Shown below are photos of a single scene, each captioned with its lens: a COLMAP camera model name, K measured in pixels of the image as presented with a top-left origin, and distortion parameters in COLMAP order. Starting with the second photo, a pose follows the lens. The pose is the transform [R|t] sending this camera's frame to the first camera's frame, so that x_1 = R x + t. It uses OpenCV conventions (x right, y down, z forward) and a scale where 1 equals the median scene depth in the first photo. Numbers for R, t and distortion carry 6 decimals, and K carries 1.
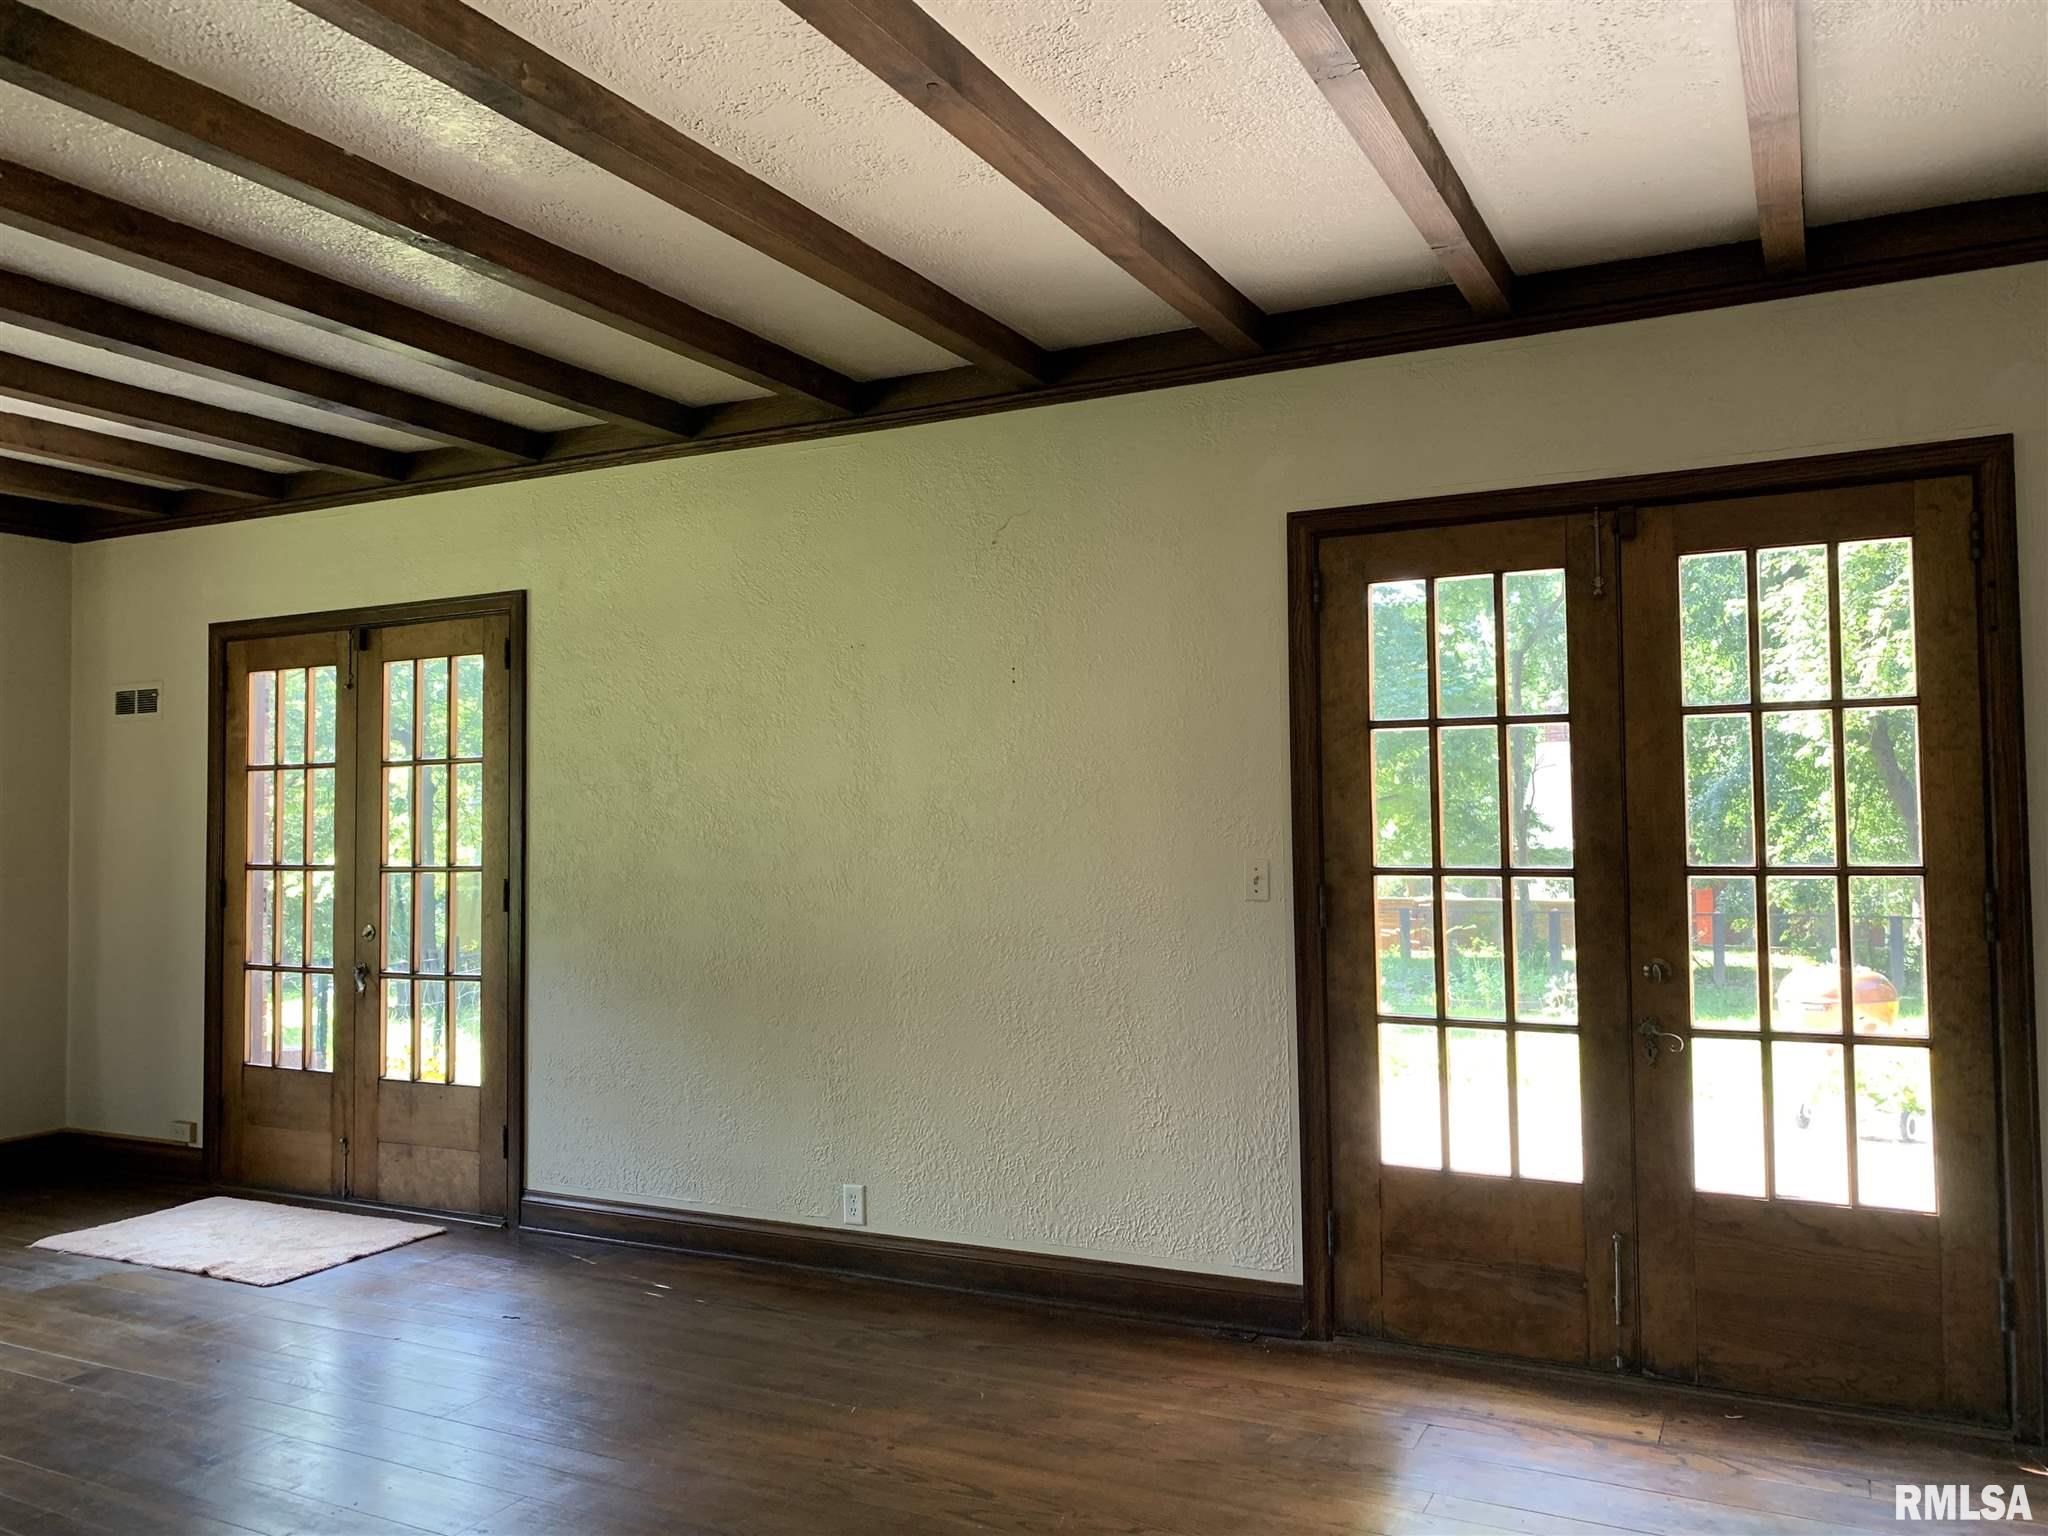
lens RADIAL K [[1528.9, 0, 1035.6], [0, 1528.9, 779.9], [0, 0, 1]] dist [0.023429, -0.044113]
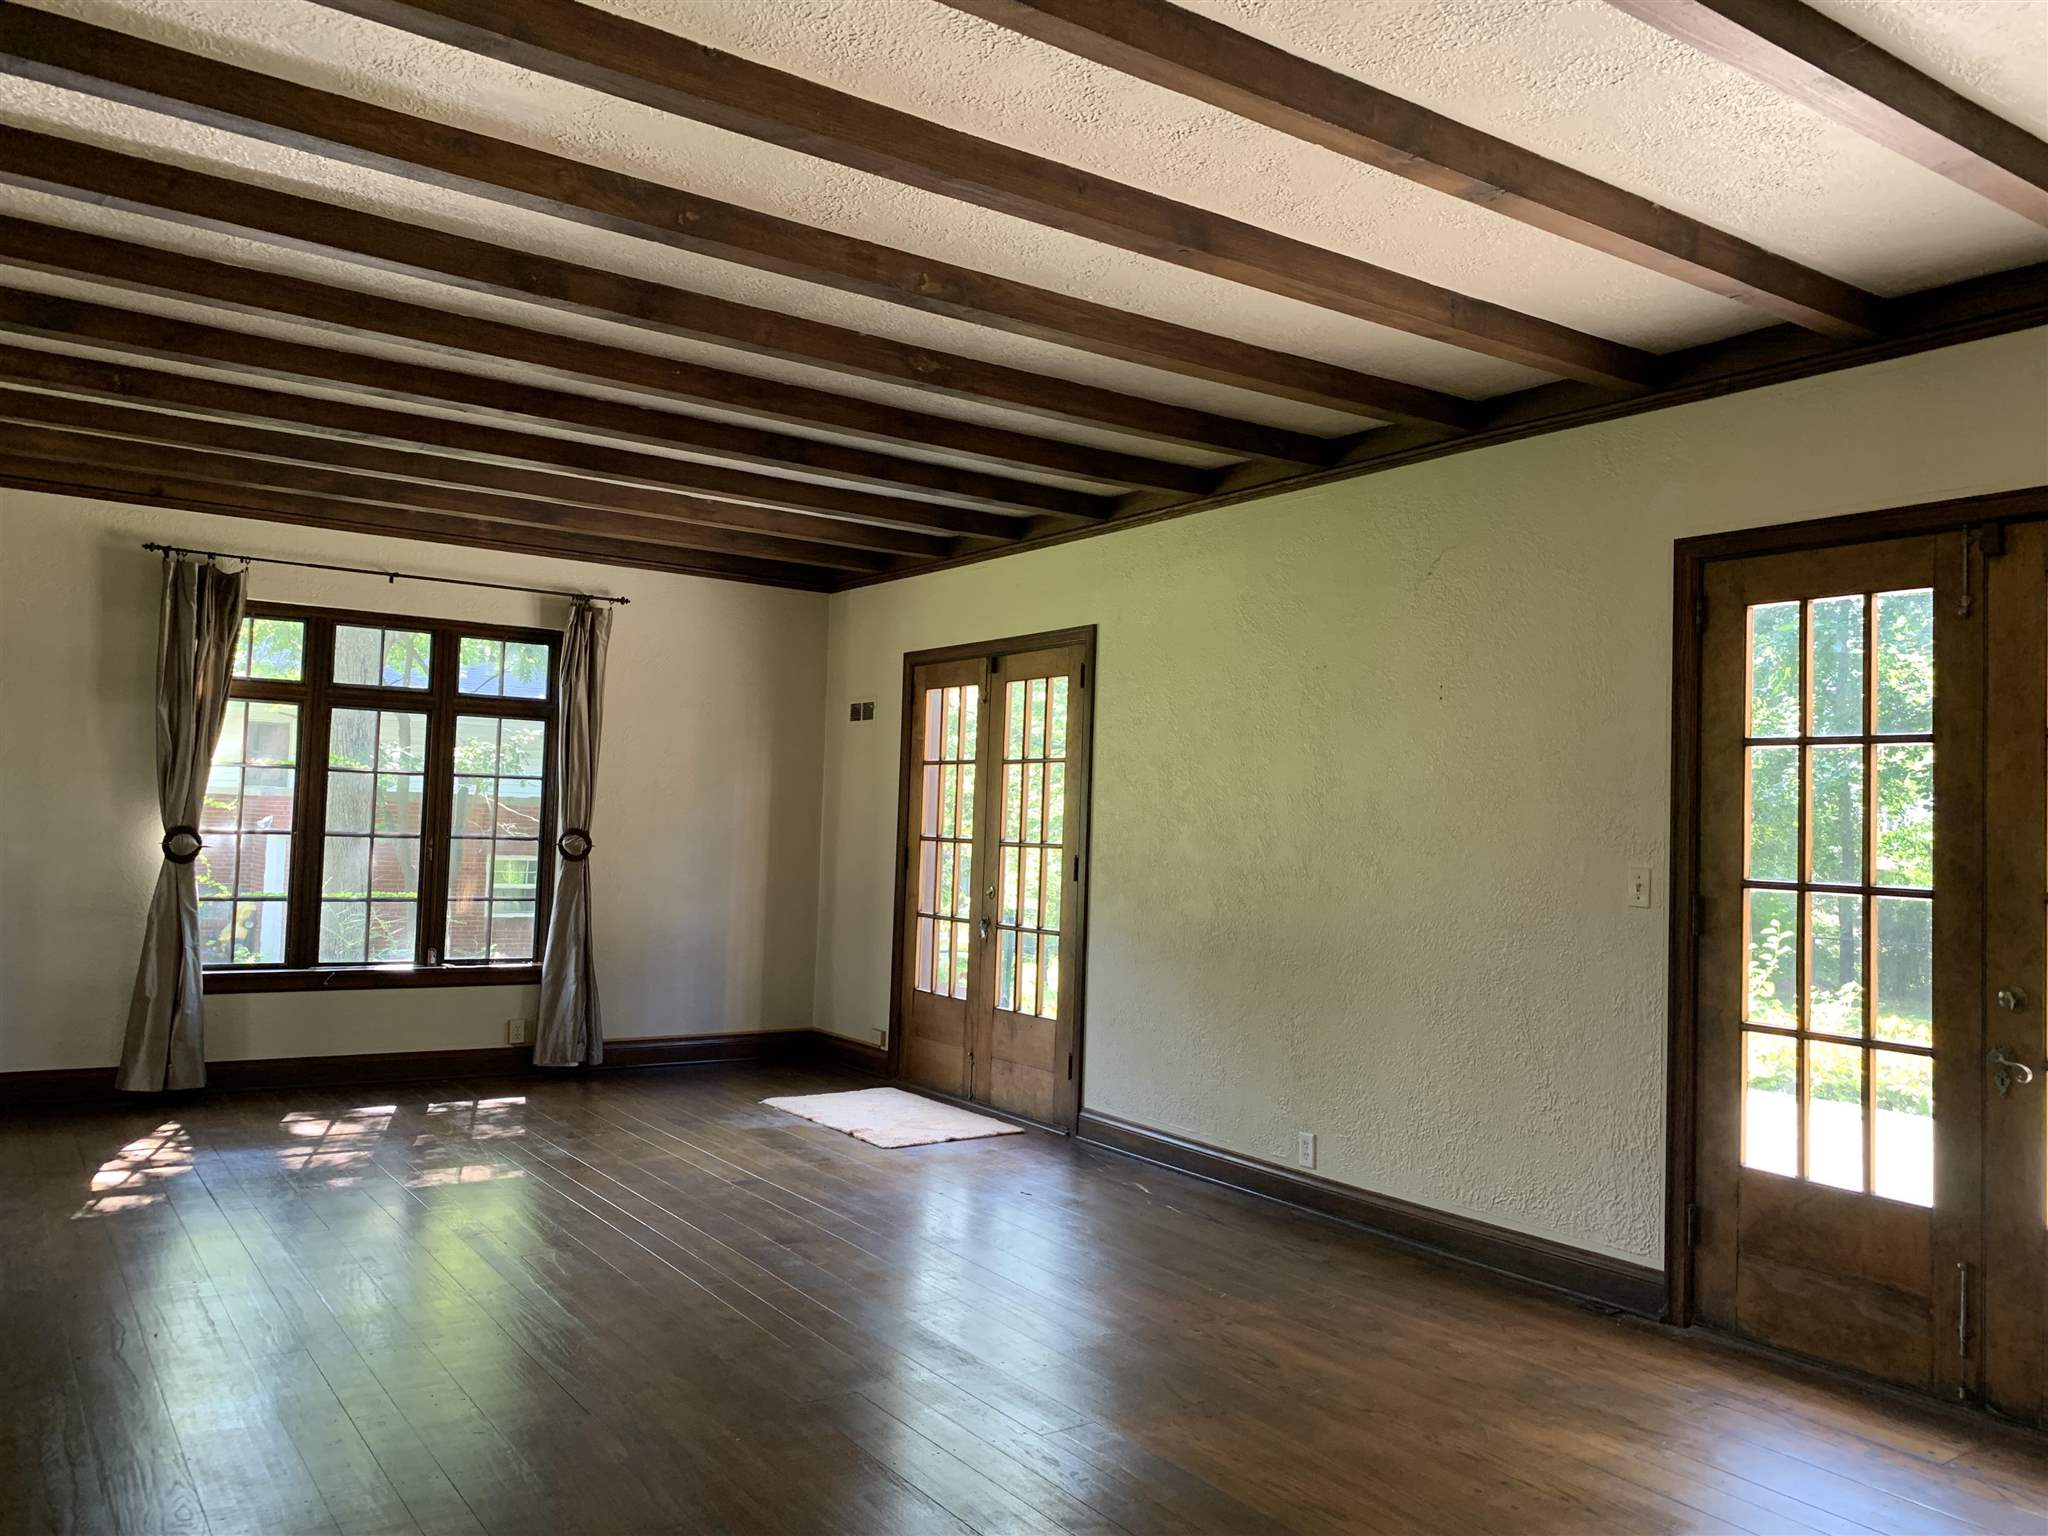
lens RADIAL K [[1528.9, 0, 1024.3], [0, 1528.9, 749.5], [0, 0, 1]] dist [0.023429, -0.044113]
pose [[0.872978, 0.012158, -0.487608, 0.295644], [-0.020207, 0.999733, -0.011249, -0.009386], [0.487340, 0.019673, 0.872990, -0.142544]]
